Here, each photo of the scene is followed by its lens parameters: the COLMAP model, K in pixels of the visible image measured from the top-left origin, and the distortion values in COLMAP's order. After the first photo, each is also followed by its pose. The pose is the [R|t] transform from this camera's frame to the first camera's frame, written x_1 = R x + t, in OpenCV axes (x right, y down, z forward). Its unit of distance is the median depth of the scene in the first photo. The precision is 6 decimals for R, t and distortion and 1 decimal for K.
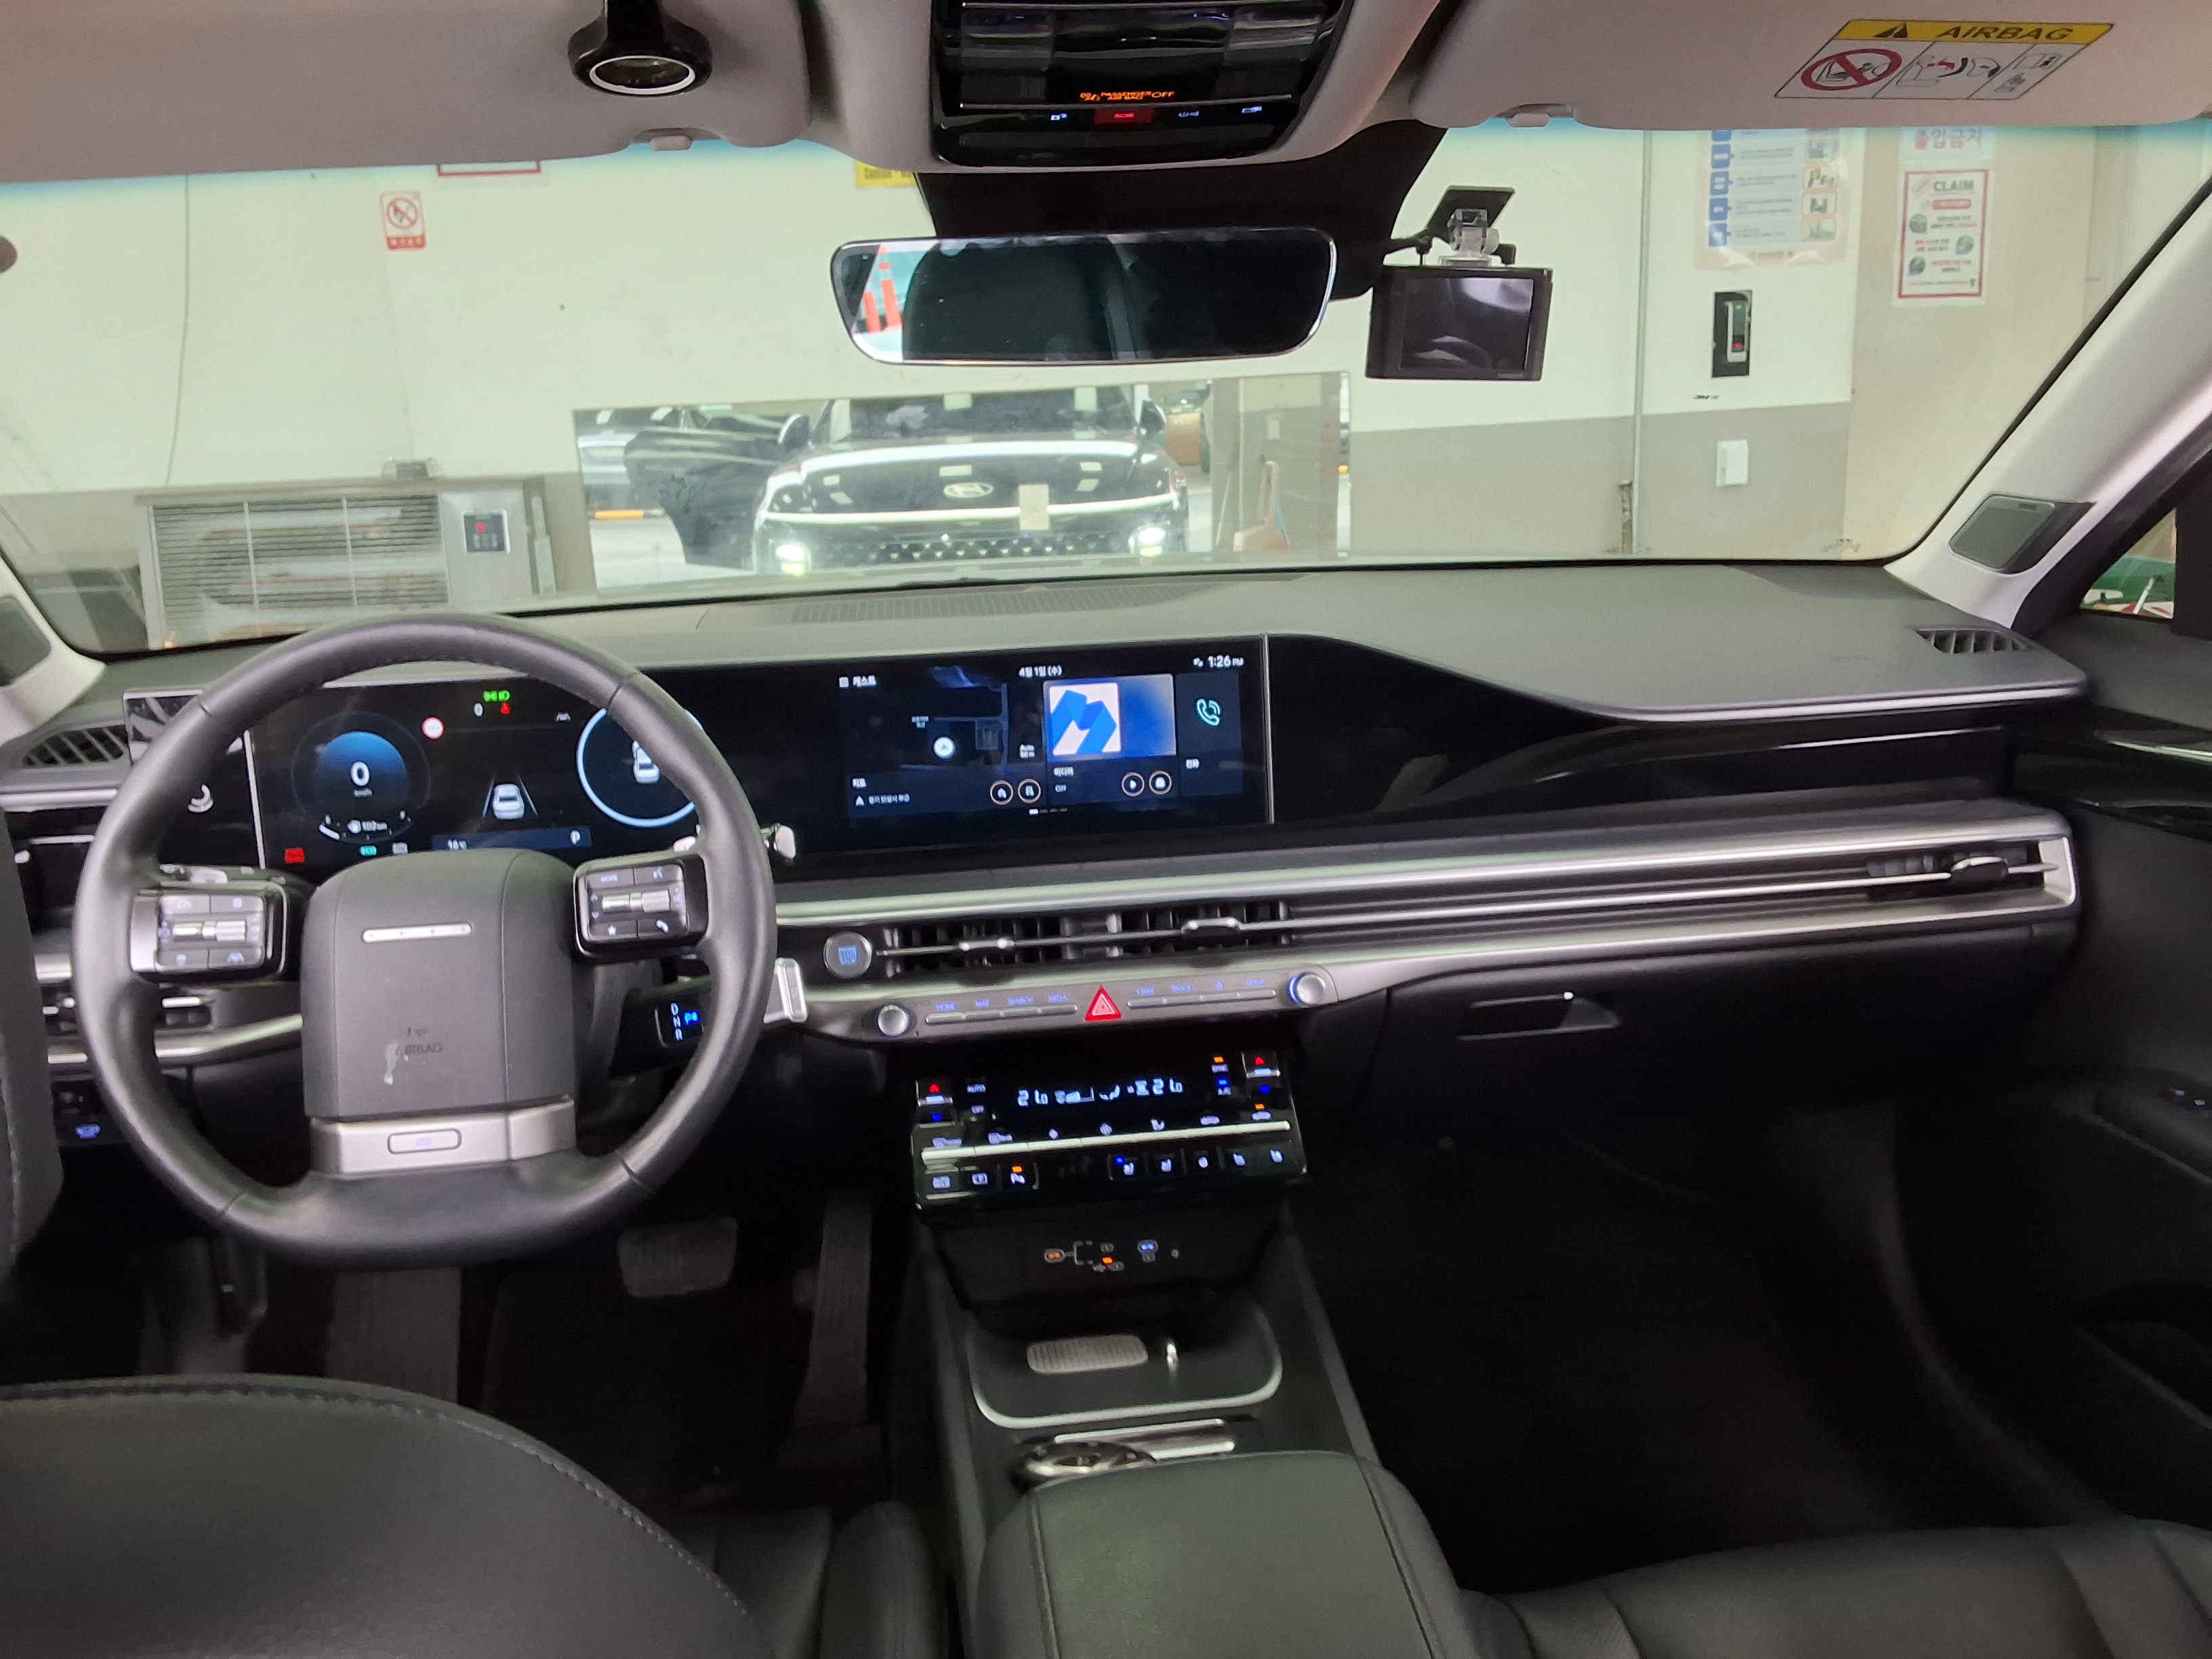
lens RADIAL K [[1914.5, 0, 1106.0], [0, 1914.5, 829.5], [0, 0, 1]] dist [0.115493, -0.193853]
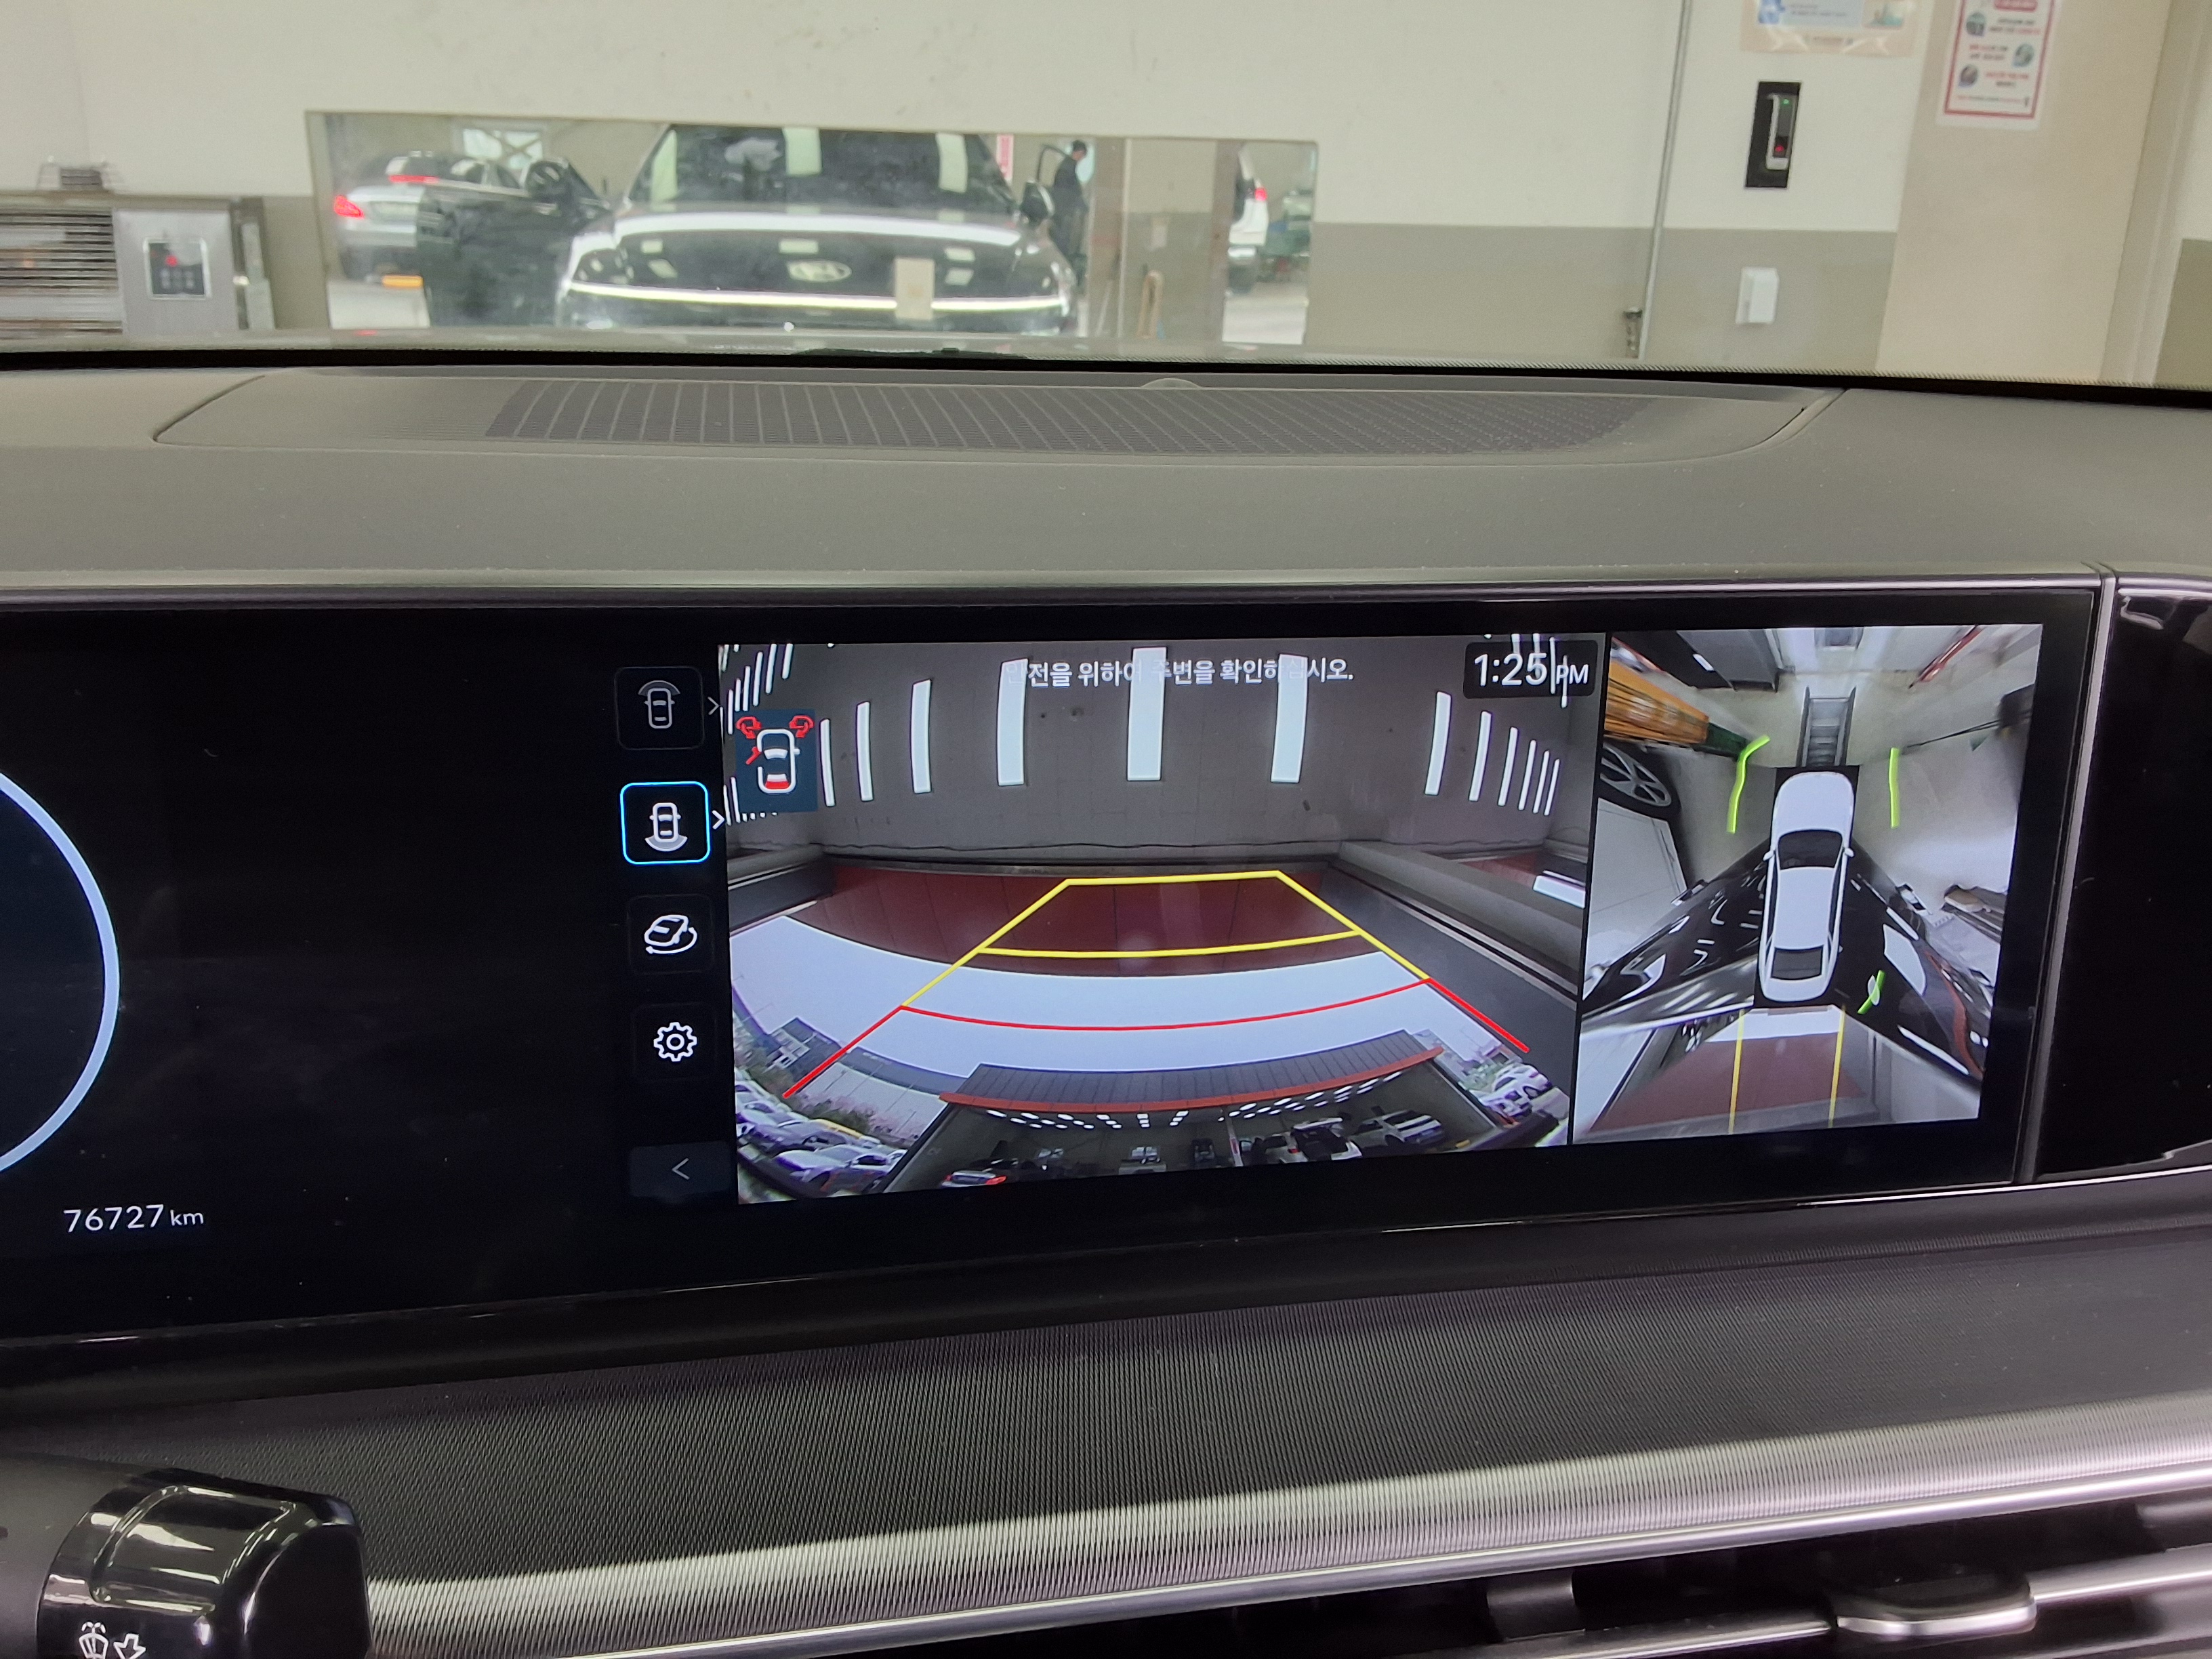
lens RADIAL K [[1914.5, 0, 1106.0], [0, 1914.5, 829.5], [0, 0, 1]] dist [0.115493, -0.193853]
pose [[0.994209, 0.042408, 0.098742, -0.027448], [-0.051050, 0.994926, 0.086700, -0.019392], [-0.094564, -0.091239, 0.991329, 0.180505]]
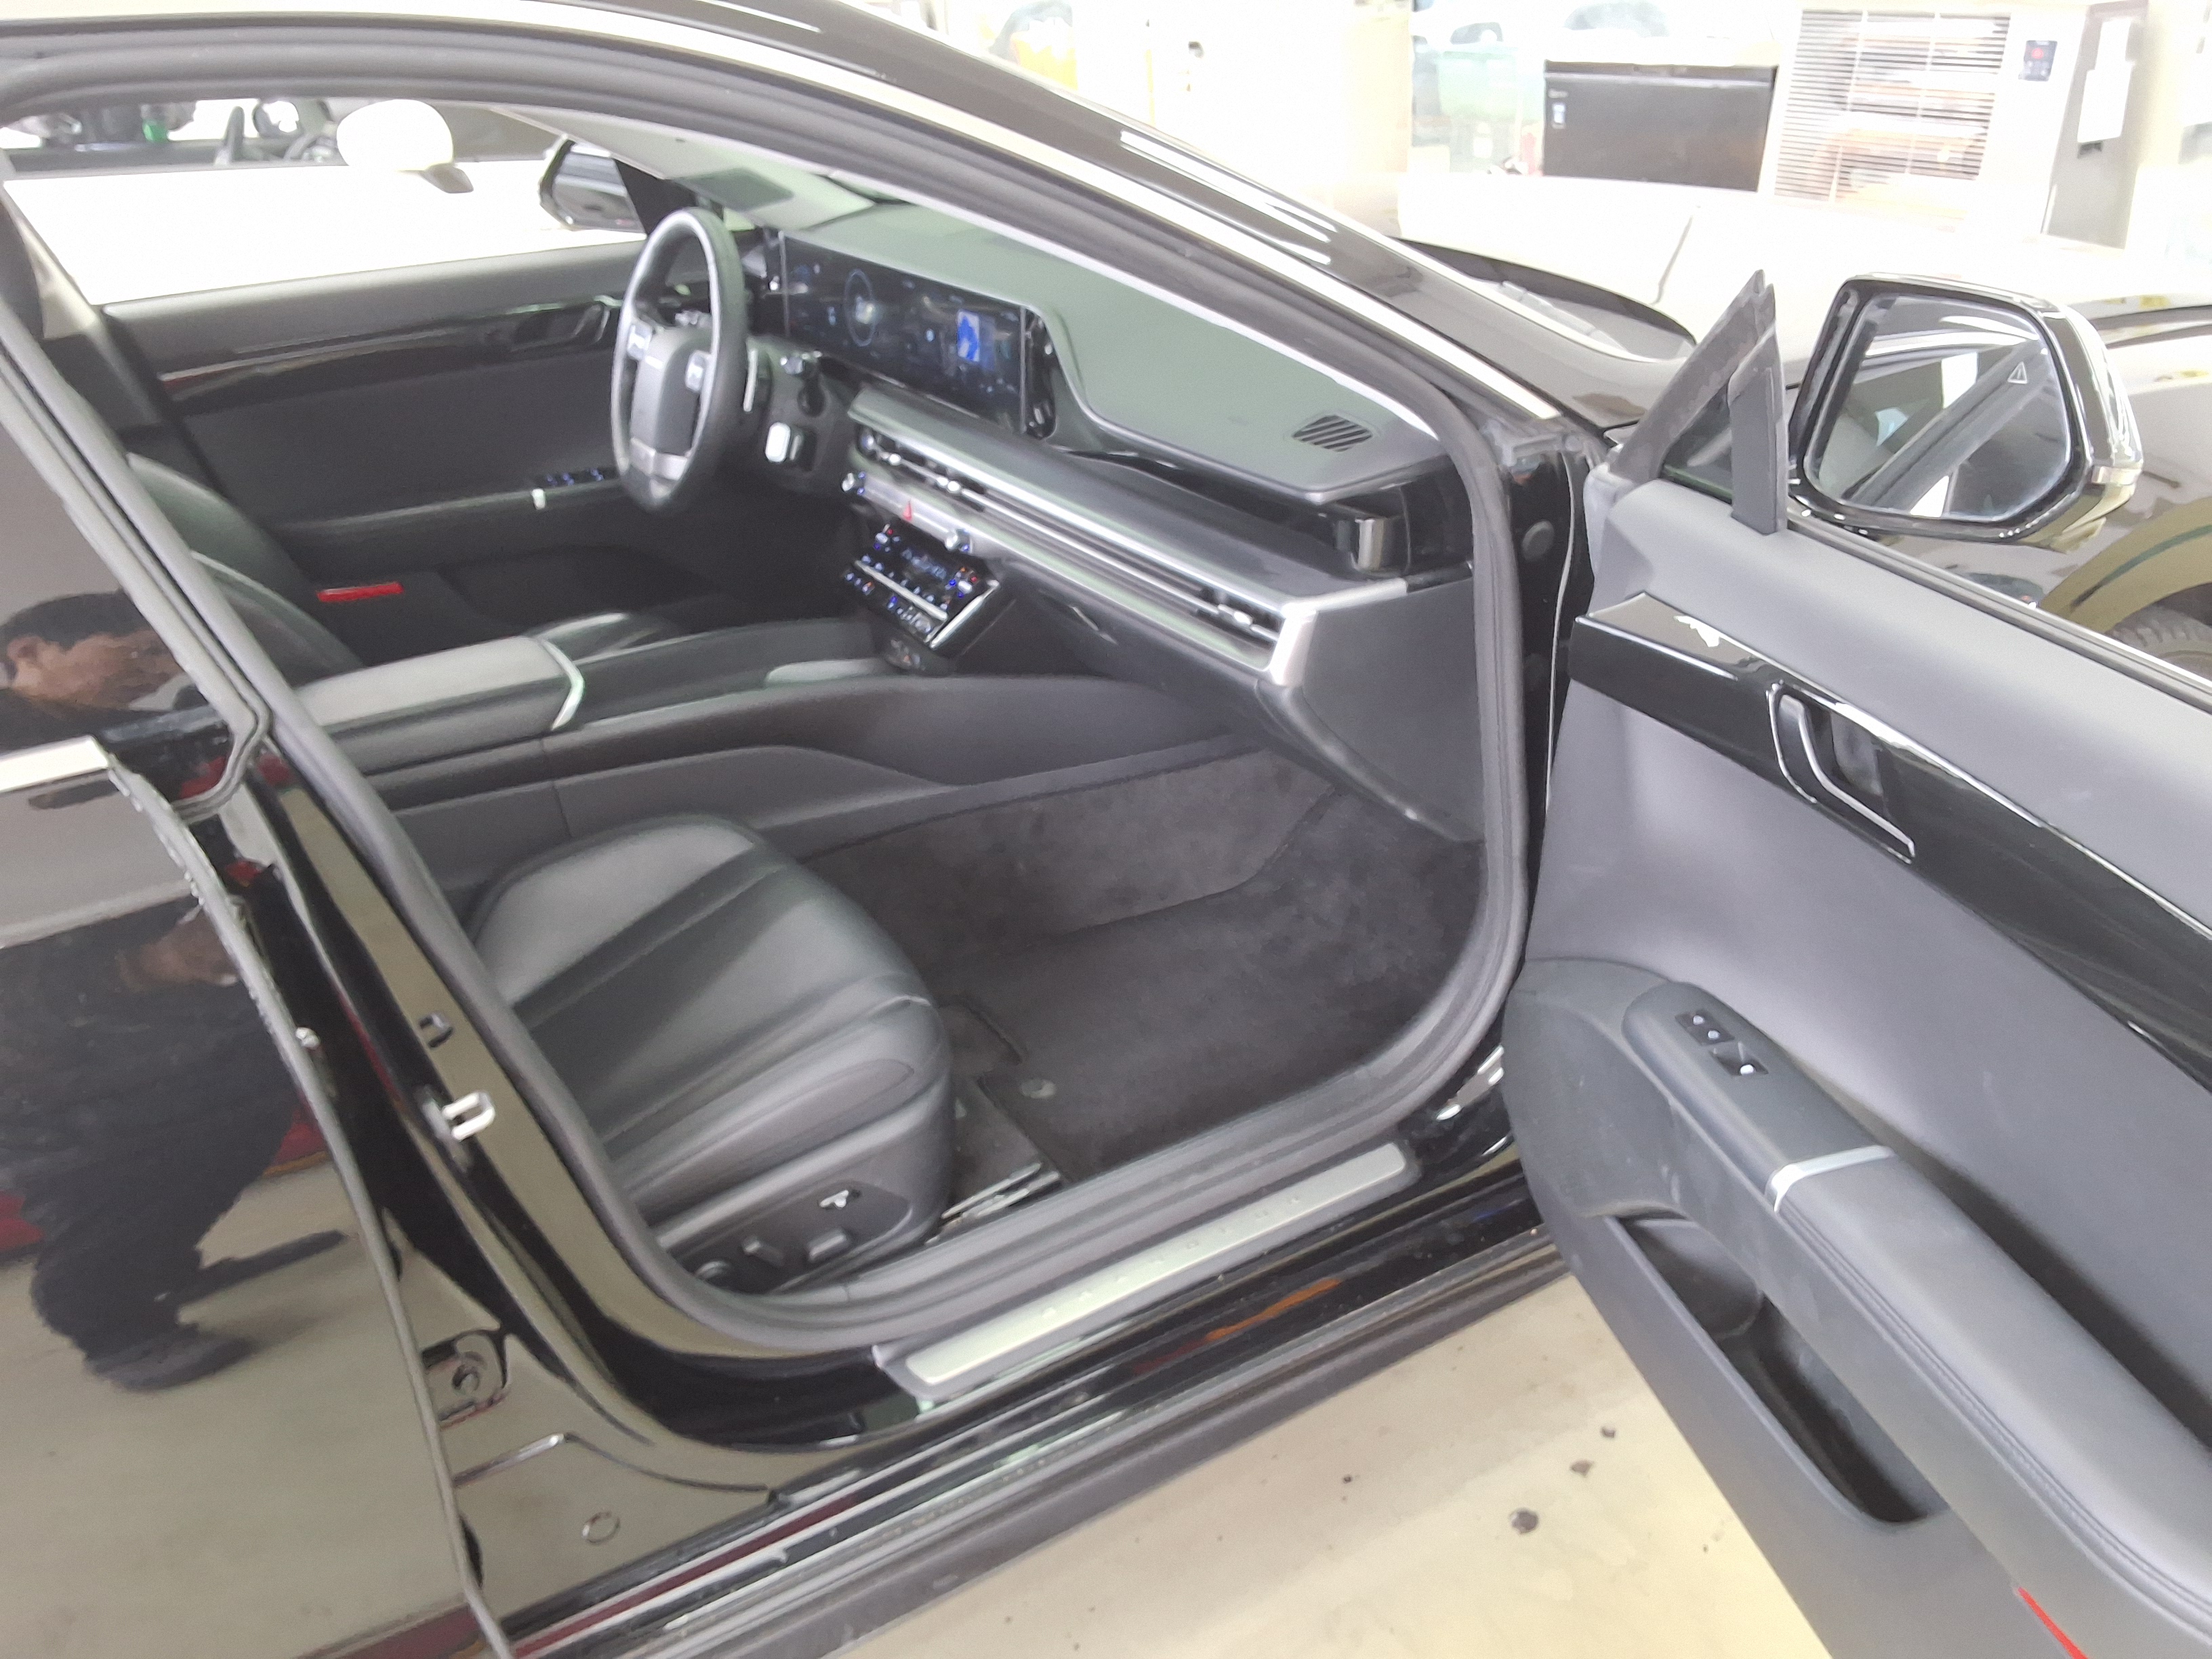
lens RADIAL K [[1914.5, 0, 1106.0], [0, 1914.5, 829.5], [0, 0, 1]] dist [0.115493, -0.193853]
pose [[0.413336, 0.415267, -0.810375, 0.362242], [-0.167327, 0.909440, 0.380685, -0.076057], [0.895073, -0.021753, 0.445389, 0.098597]]
